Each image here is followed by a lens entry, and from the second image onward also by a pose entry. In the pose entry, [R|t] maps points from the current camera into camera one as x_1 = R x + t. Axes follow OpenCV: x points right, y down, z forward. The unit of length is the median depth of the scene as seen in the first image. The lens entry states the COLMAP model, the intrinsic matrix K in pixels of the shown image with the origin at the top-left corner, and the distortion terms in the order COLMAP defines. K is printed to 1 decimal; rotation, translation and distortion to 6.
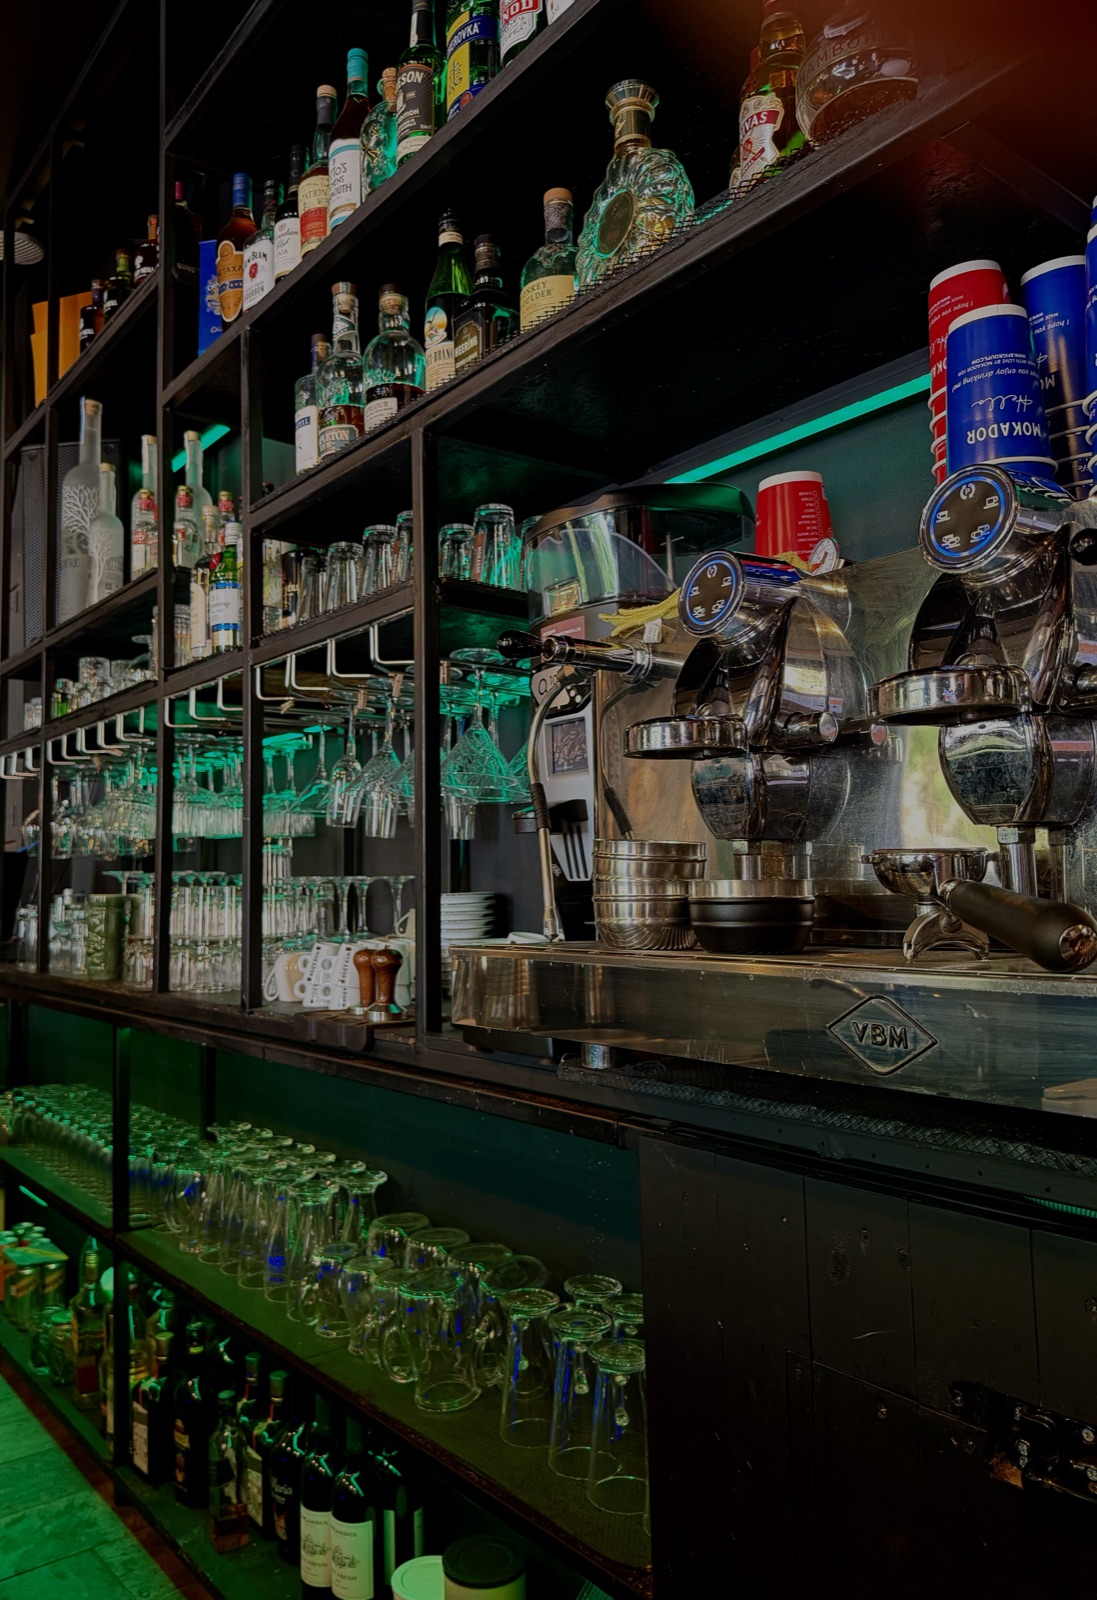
lens RADIAL K [[1186.1, 0, 537.0], [0, 1186.1, 801.2], [0, 0, 1]] dist [-0.004919, -0.004539]
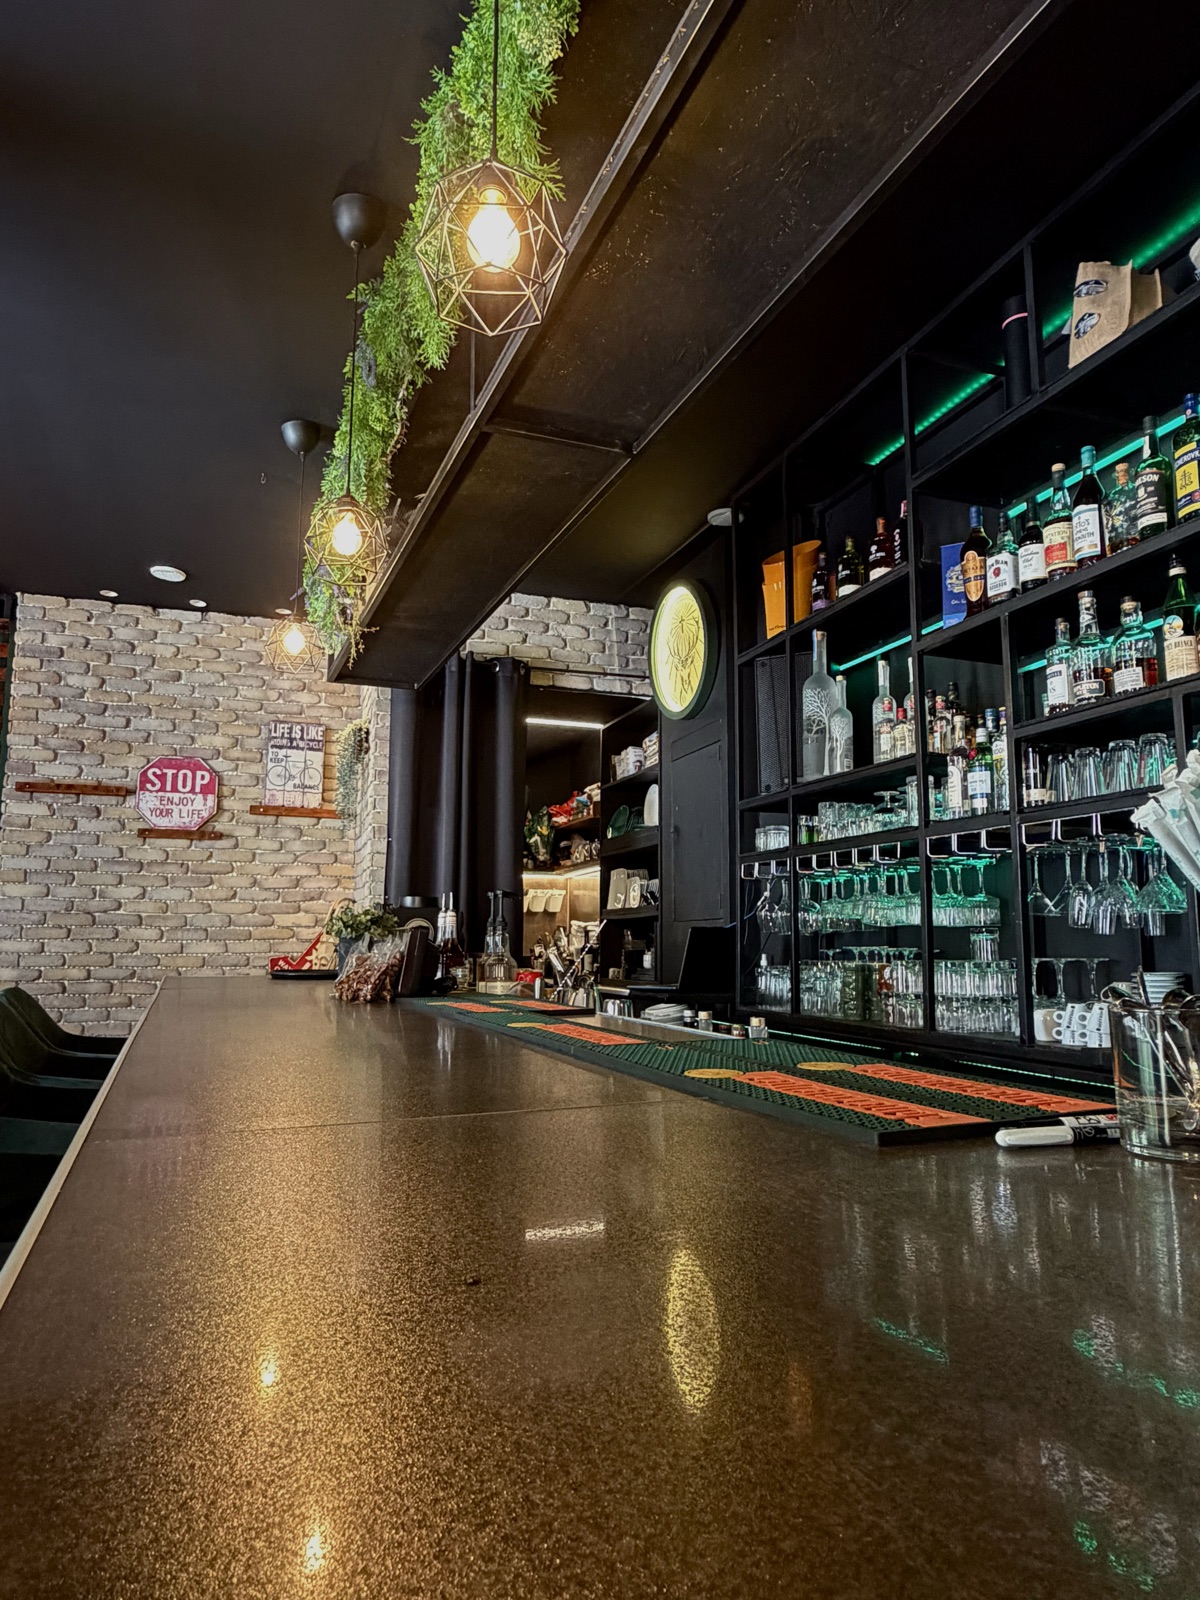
lens RADIAL K [[1068.1, 0, 604.3], [0, 1068.1, 785.9], [0, 0, 1]] dist [0.002950, -0.003157]
pose [[0.949378, -0.019600, -0.313525, -0.293631], [-0.003827, 0.997256, -0.073933, -0.054563], [0.314114, 0.071391, 0.946697, -0.495343]]
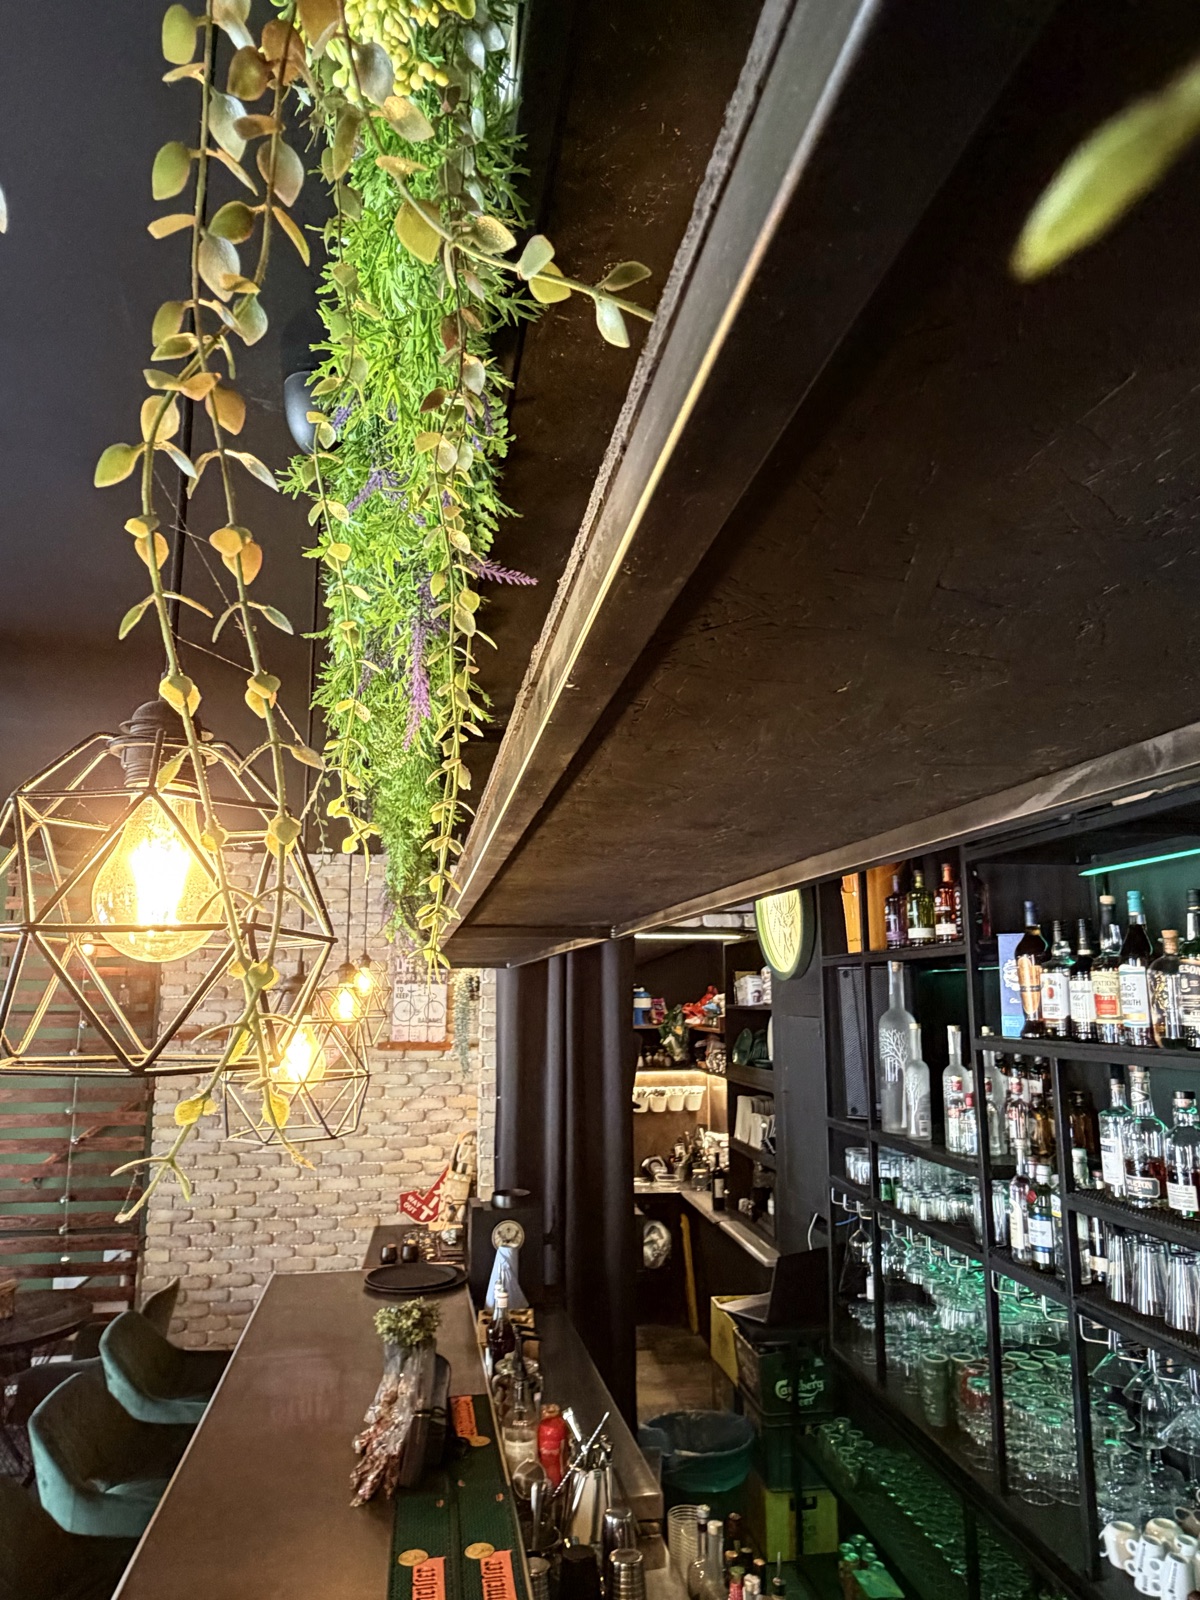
lens RADIAL K [[1068.1, 0, 596.3], [0, 1068.1, 811.2], [0, 0, 1]] dist [0.002950, -0.003157]
pose [[0.867316, -0.063795, -0.493653, -0.065674], [0.018596, 0.995213, -0.095939, -0.549185], [0.497411, 0.074030, 0.864351, -0.388383]]
